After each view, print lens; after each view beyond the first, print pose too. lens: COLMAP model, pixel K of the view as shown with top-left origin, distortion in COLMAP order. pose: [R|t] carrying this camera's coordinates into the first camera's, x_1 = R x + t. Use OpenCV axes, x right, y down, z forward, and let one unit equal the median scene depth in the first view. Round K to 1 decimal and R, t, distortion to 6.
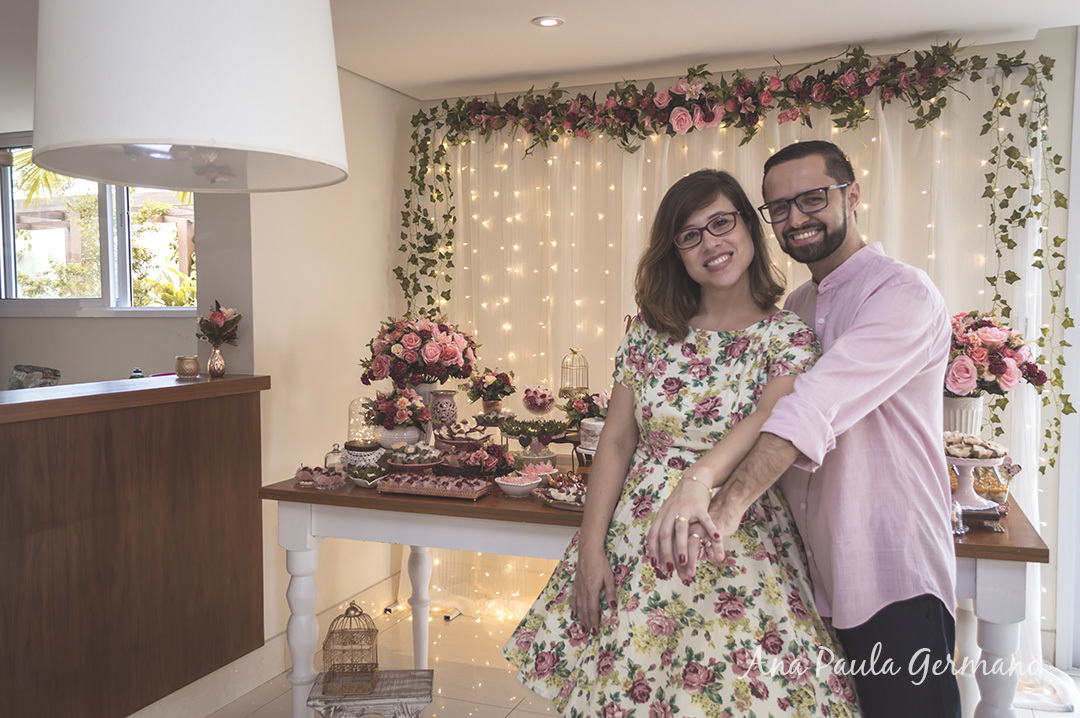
lens RADIAL K [[932.5, 0, 539.8], [0, 932.5, 365.2], [0, 0, 1]] dist [0.070206, -0.064299]
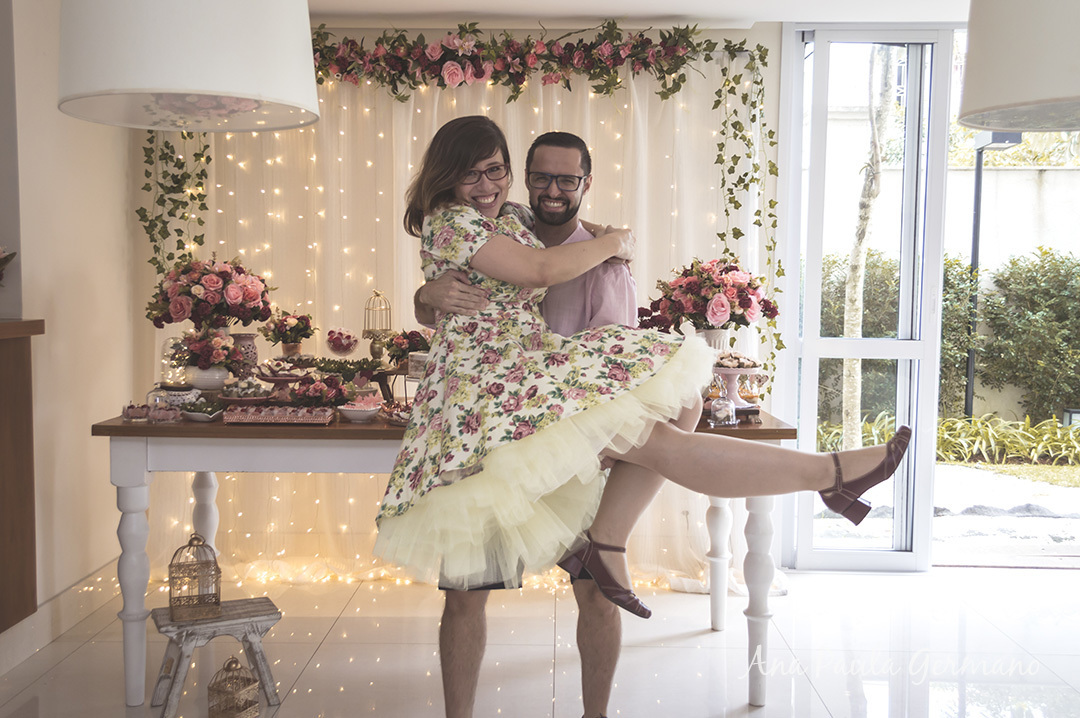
lens RADIAL K [[1157.4, 0, 540.2], [0, 1157.4, 362.8], [0, 0, 1]] dist [0.107884, -0.204778]
pose [[0.936092, -0.016251, 0.351379, -0.234447], [0.012411, 0.999836, 0.013178, 0.044554], [-0.351536, -0.007975, 0.936140, -0.257670]]
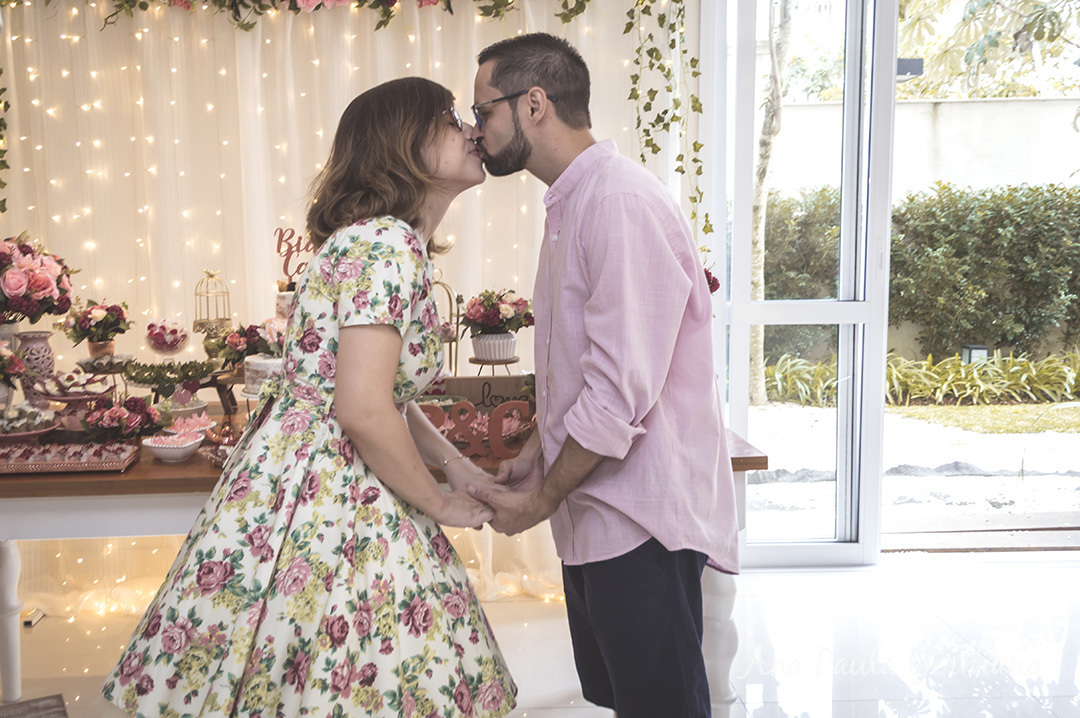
lens RADIAL K [[1051.2, 0, 486.8], [0, 1051.2, 330.2], [0, 0, 1]] dist [0.064826, -0.075660]
pose [[0.918493, -0.056901, 0.391321, -0.098095], [0.039325, 0.997831, 0.052792, -0.005073], [-0.393477, -0.033101, 0.918739, 0.059602]]
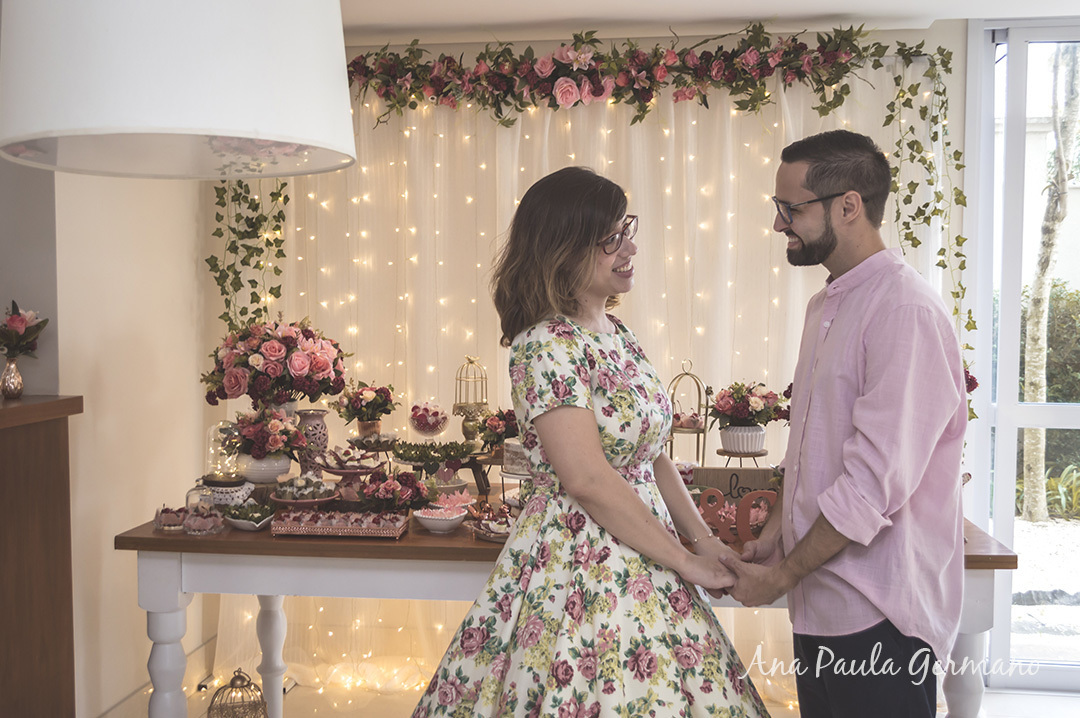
lens RADIAL K [[1176.3, 0, 541.1], [0, 1176.3, 362.0], [0, 0, 1]] dist [0.033750, -0.137125]
pose [[0.970023, -0.011831, 0.242725, -0.152568], [0.013720, 0.999887, -0.006093, -0.005775], [-0.242625, 0.009241, 0.970076, -0.054440]]
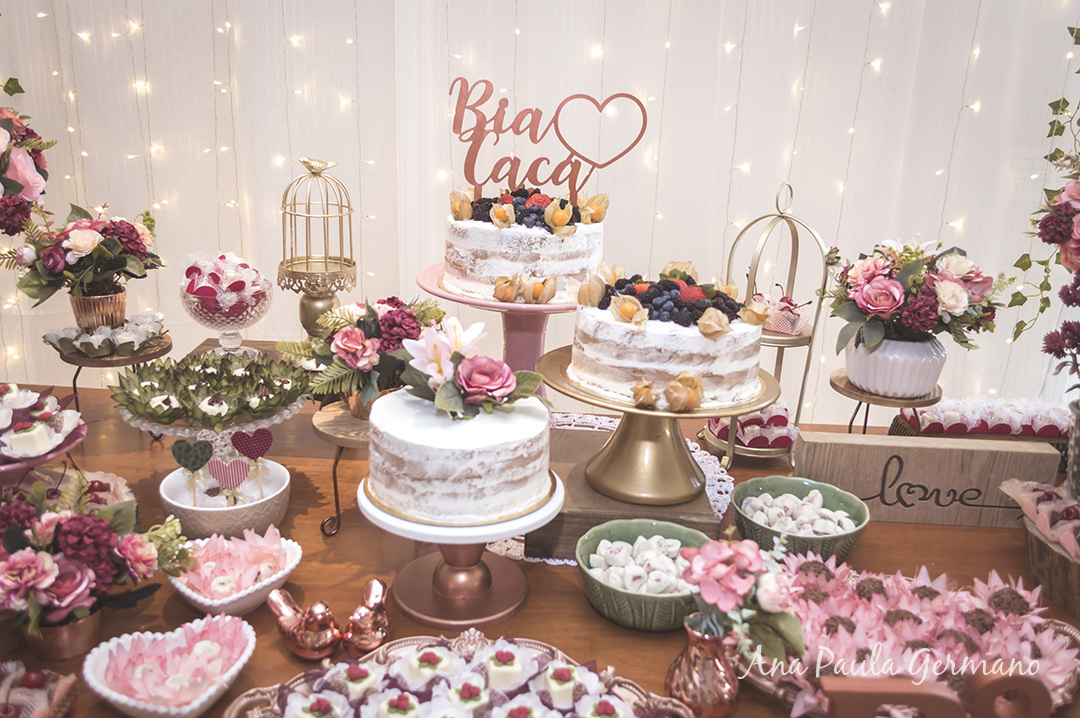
lens RADIAL K [[926.0, 0, 540.1], [0, 926.0, 364.3], [0, 0, 1]] dist [0.039343, -0.053151]
pose [[0.947698, -0.059093, 0.313651, 0.000131], [-0.022027, 0.968259, 0.248977, -0.032647], [-0.318408, -0.242864, 0.916315, 0.563655]]
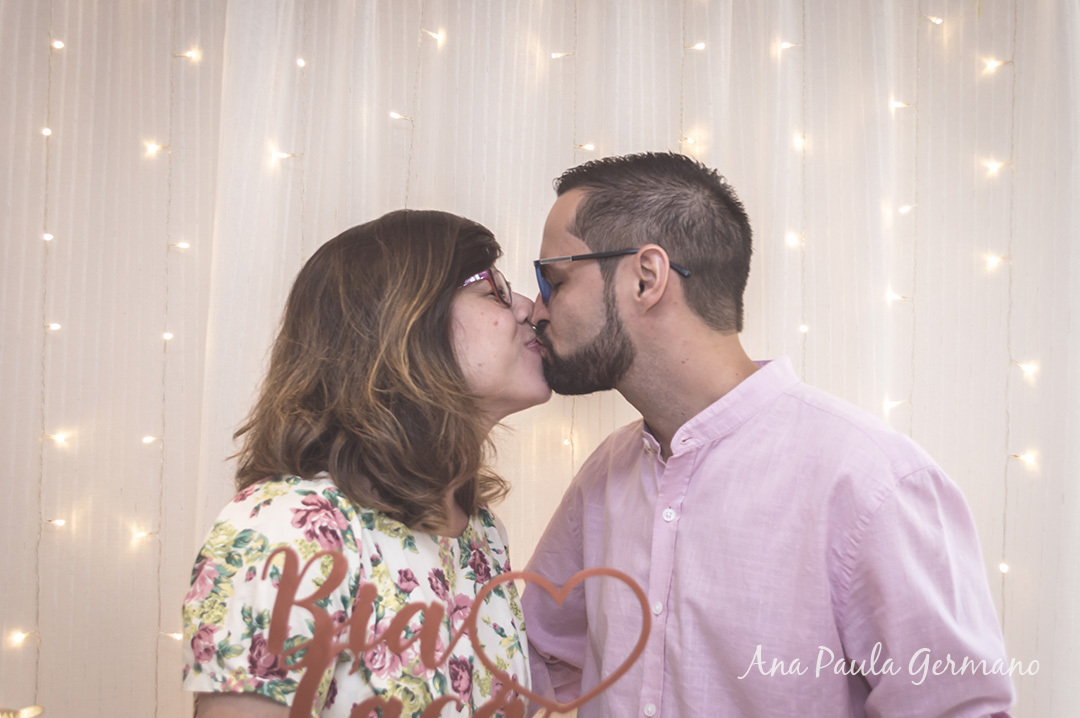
lens RADIAL K [[1336.1, 0, 540.0], [0, 1336.1, 359.0], [0, 0, 1]] dist [0.005422, 0.004984]
pose [[0.939640, 0.032487, 0.340620, 0.045089], [0.000707, 0.995296, -0.096877, -0.060378], [-0.342165, 0.091271, 0.935197, 0.658700]]
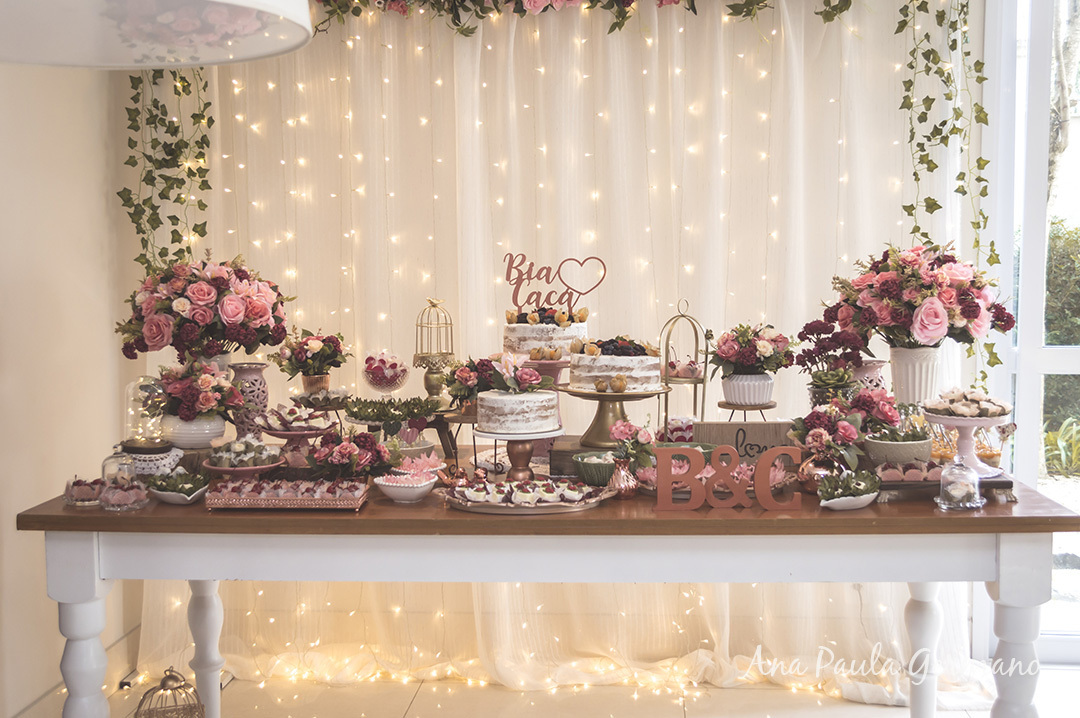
lens RADIAL K [[1259.2, 0, 542.3], [0, 1259.2, 361.4], [0, 0, 1]] dist [0.053555, -0.186992]
pose [[0.957130, -0.033410, 0.287724, -0.158613], [0.026316, 0.999248, 0.028488, 0.004398], [-0.288459, -0.019694, 0.957290, 0.022759]]
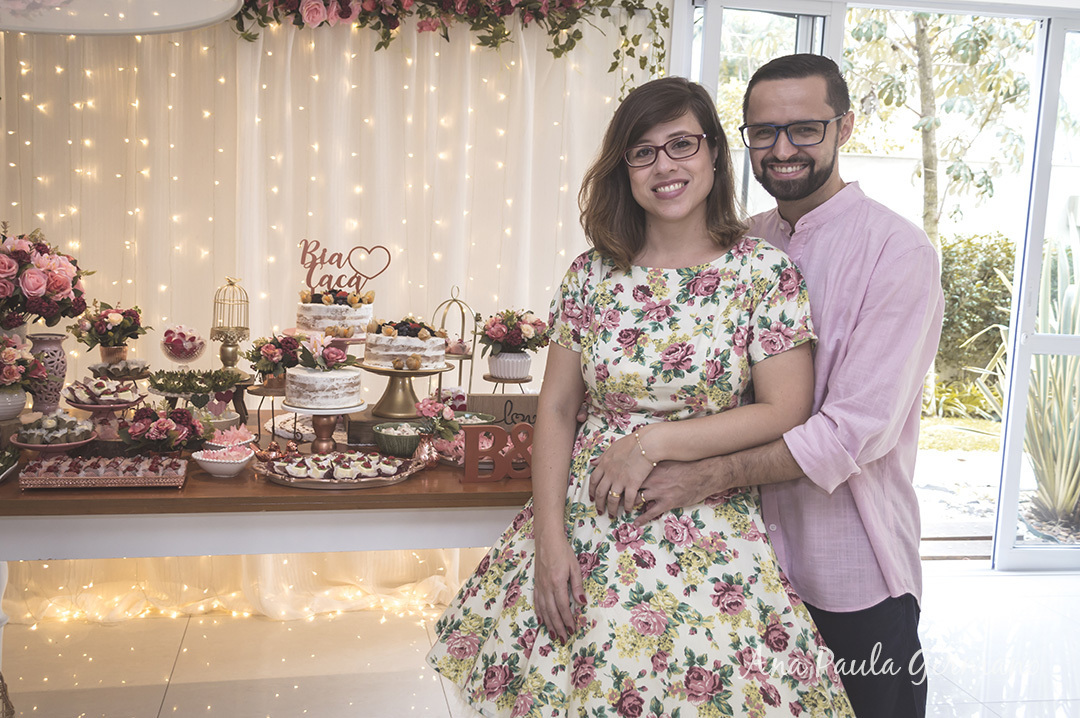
lens RADIAL K [[957.5, 0, 465.3], [0, 957.5, 316.7], [0, 0, 1]] dist [0.066339, -0.075992]
pose [[0.859799, -0.012268, 0.510485, -0.200224], [-0.006341, 0.999378, 0.034696, -0.014436], [-0.510593, -0.033069, 0.859186, 0.176786]]
